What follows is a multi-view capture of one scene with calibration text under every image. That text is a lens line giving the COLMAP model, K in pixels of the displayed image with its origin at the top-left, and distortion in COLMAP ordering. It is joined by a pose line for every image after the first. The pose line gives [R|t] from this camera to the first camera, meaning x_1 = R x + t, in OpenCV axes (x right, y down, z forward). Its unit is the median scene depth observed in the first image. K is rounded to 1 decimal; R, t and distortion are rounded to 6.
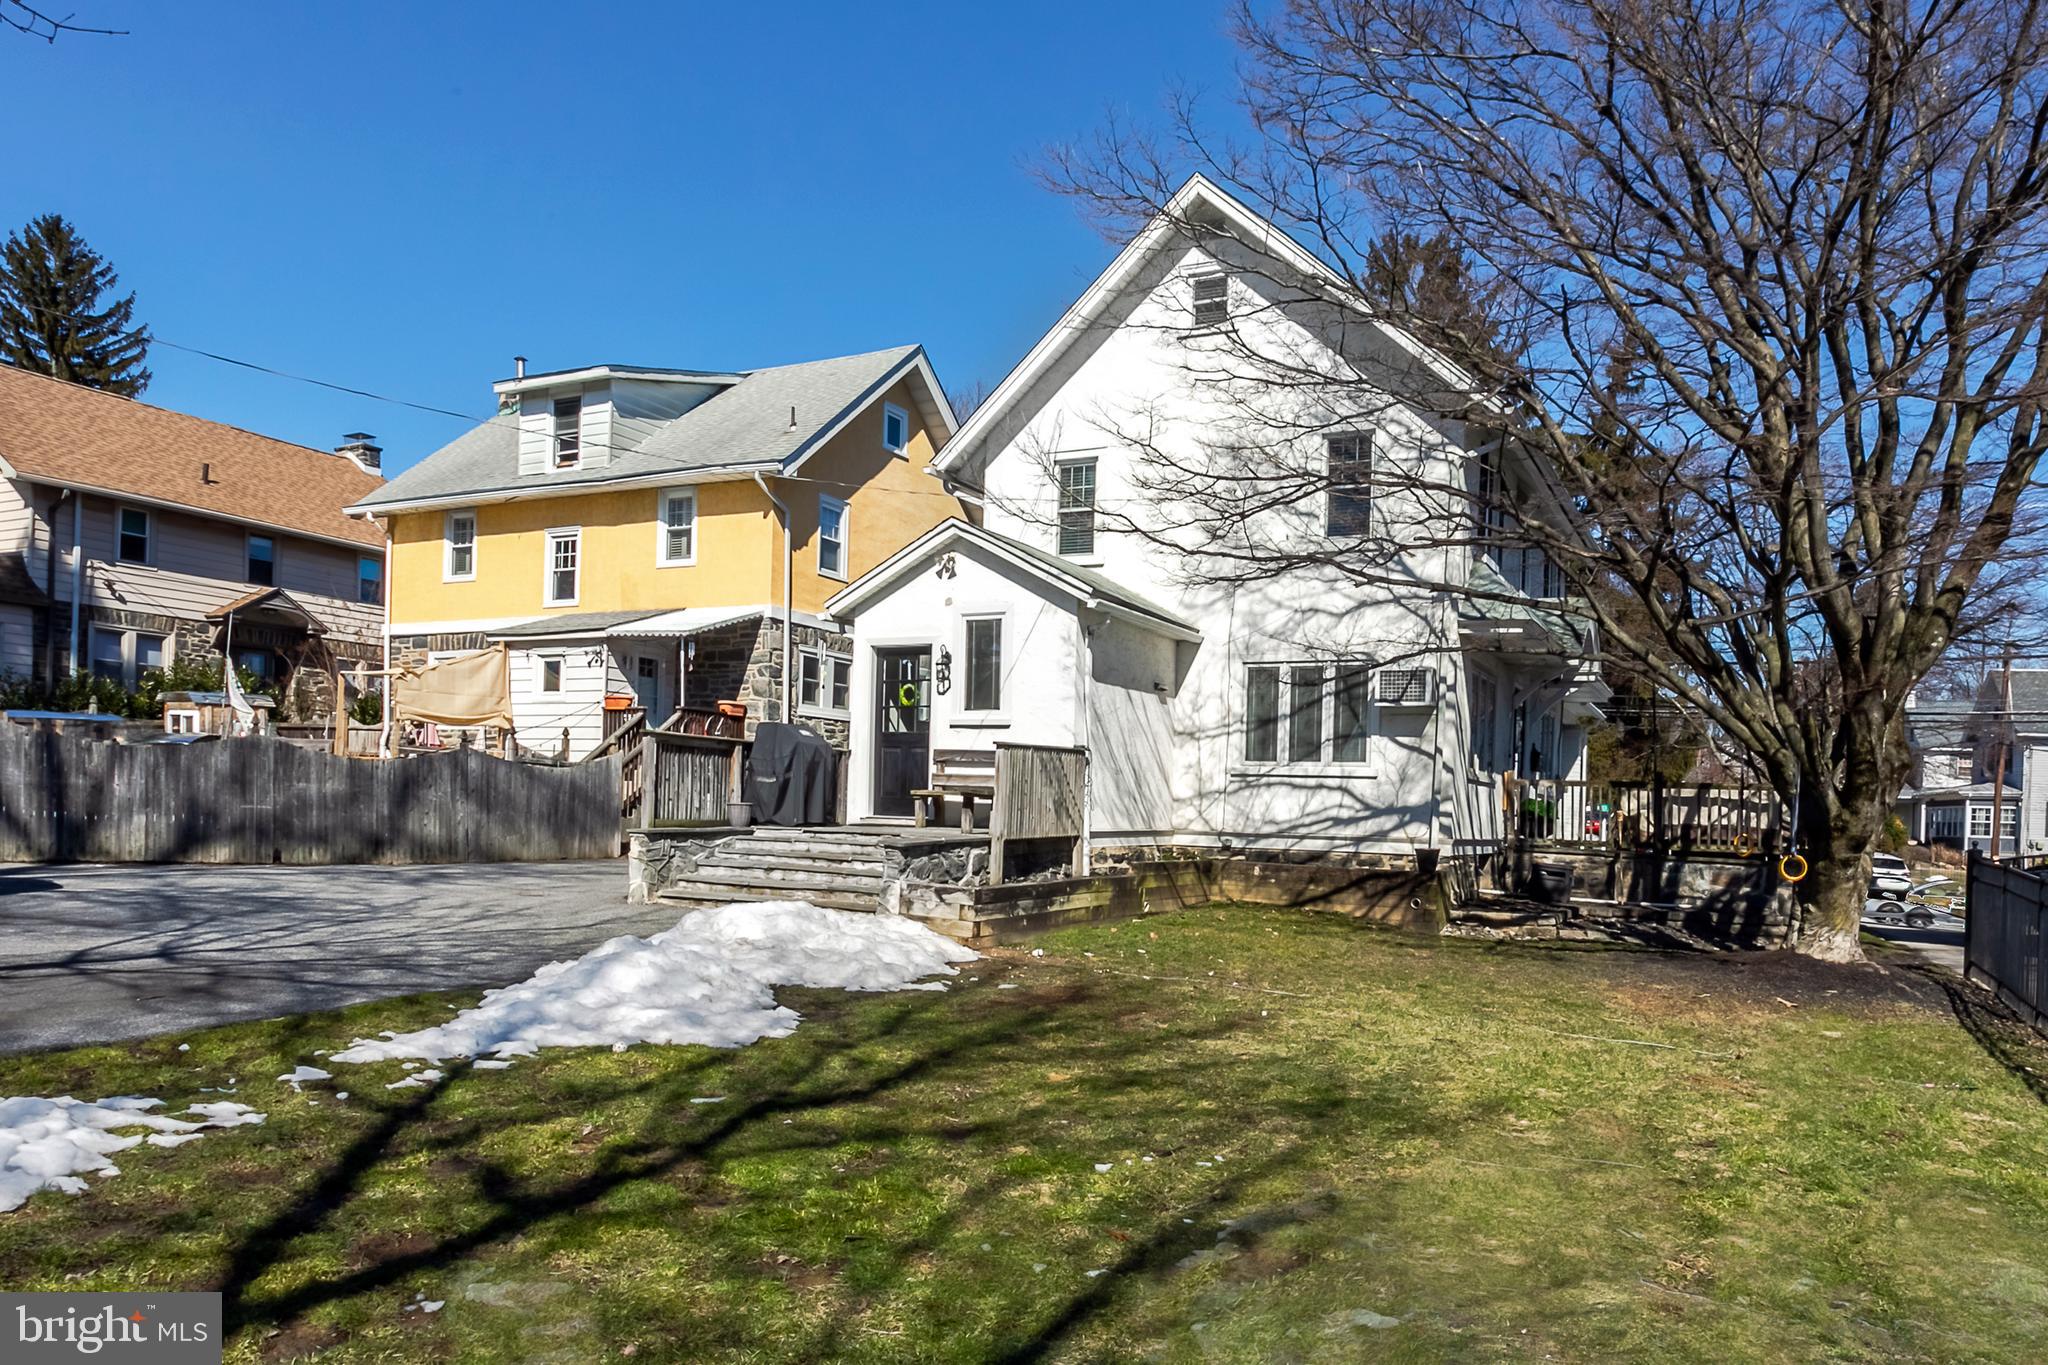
lens RADIAL K [[1202.1, 0, 1023.8], [0, 1202.1, 748.5], [0, 0, 1]] dist [0.000955, 0.000190]
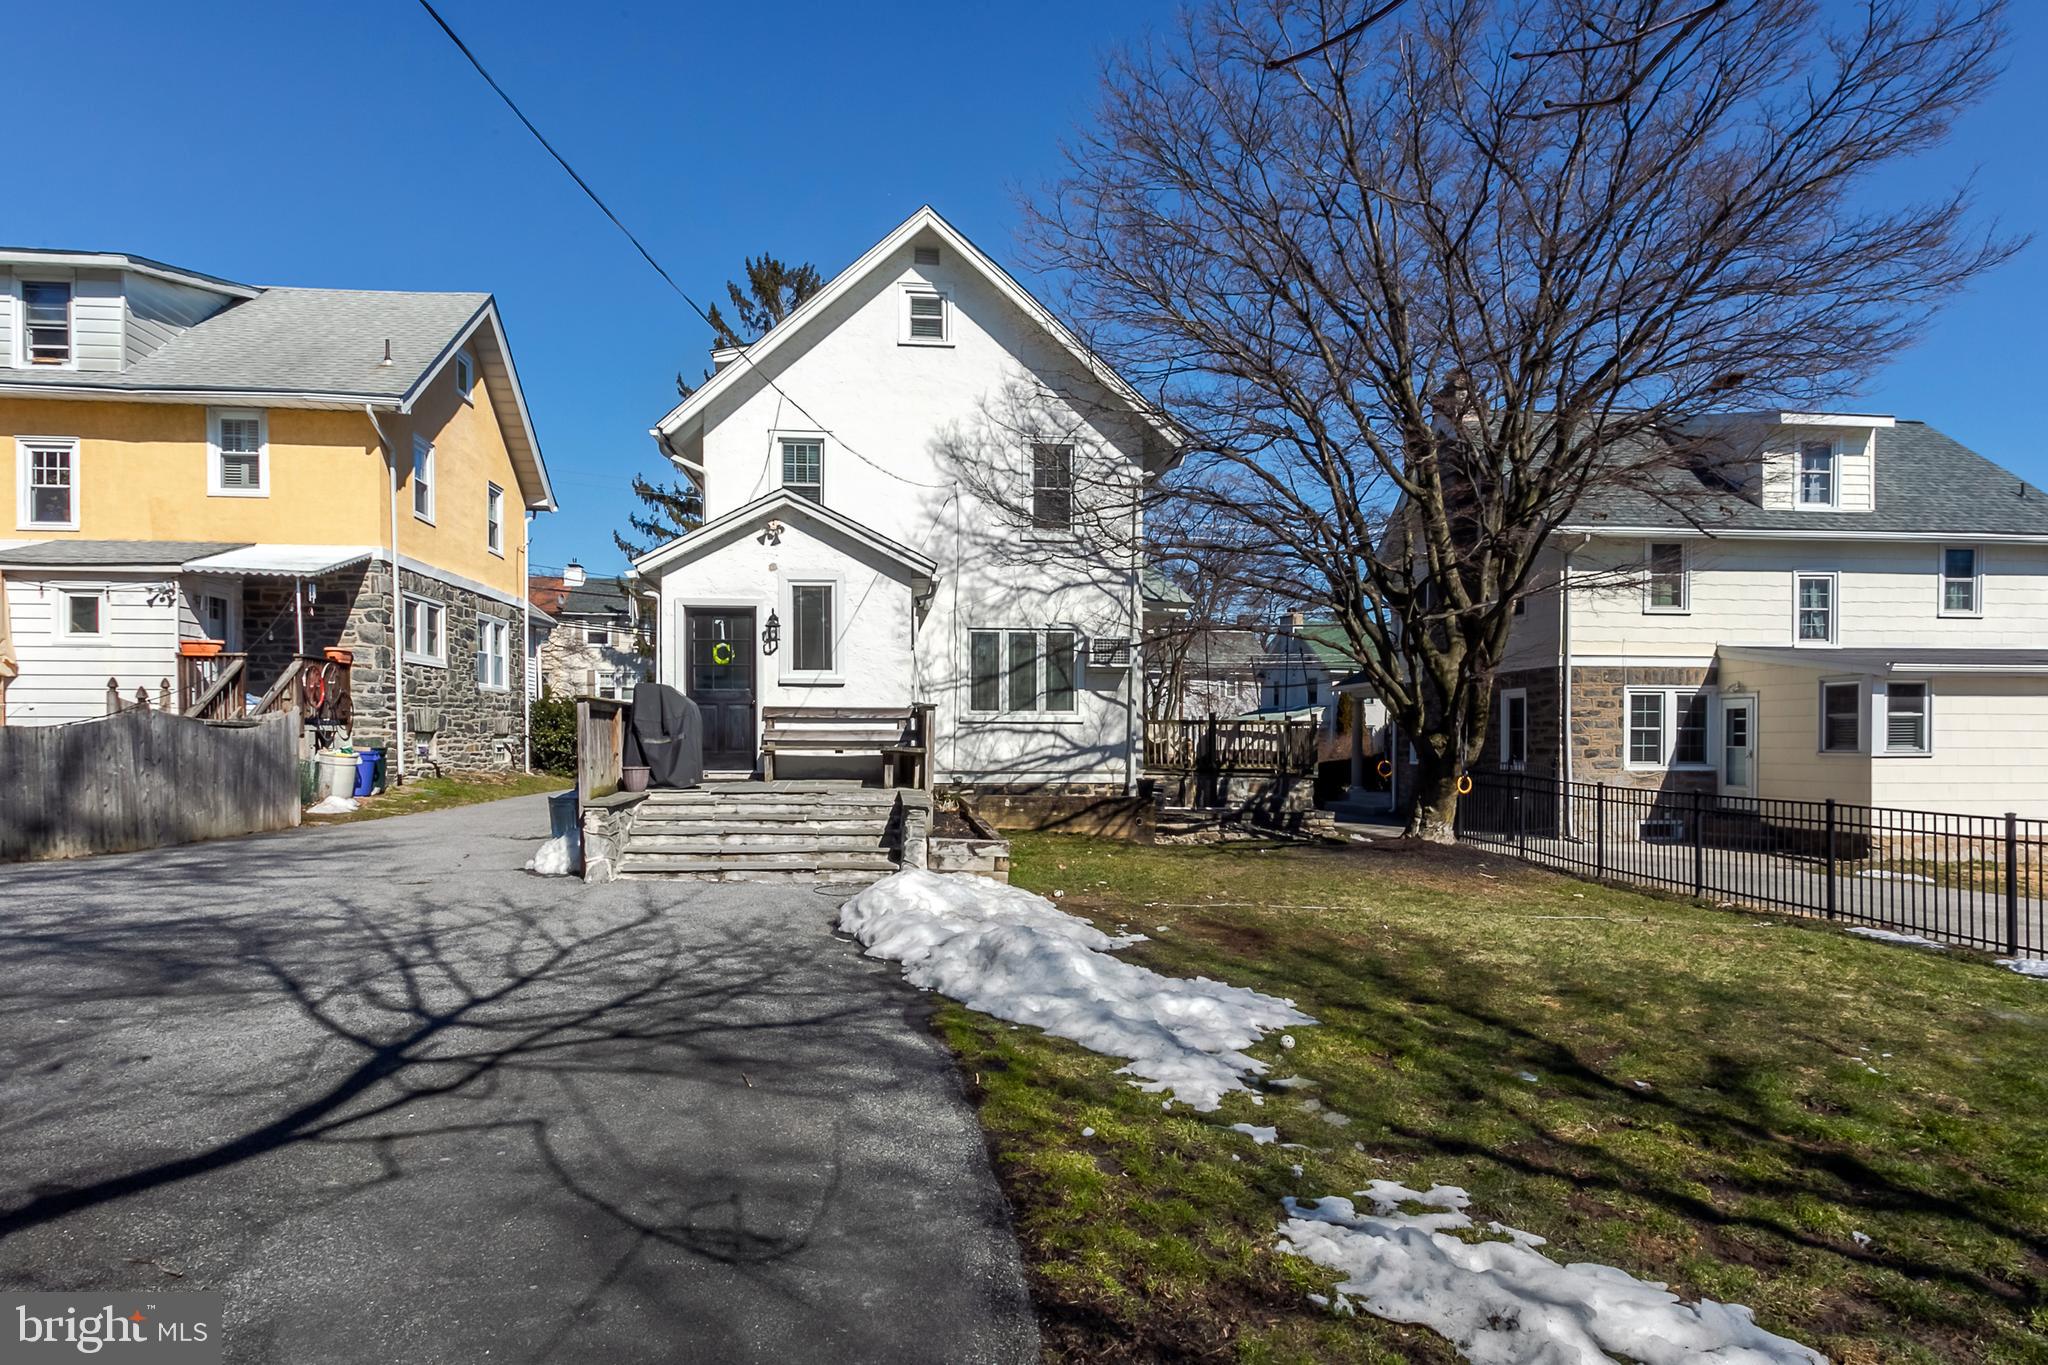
lens RADIAL K [[1006.8, 0, 1011.5], [0, 1006.8, 703.8], [0, 0, 1]] dist [0.002857, 0.000795]
pose [[0.878044, -0.011032, 0.478452, -0.264358], [0.002336, 0.999821, 0.018766, -0.015366], [-0.478573, -0.015359, 0.877913, 0.101408]]
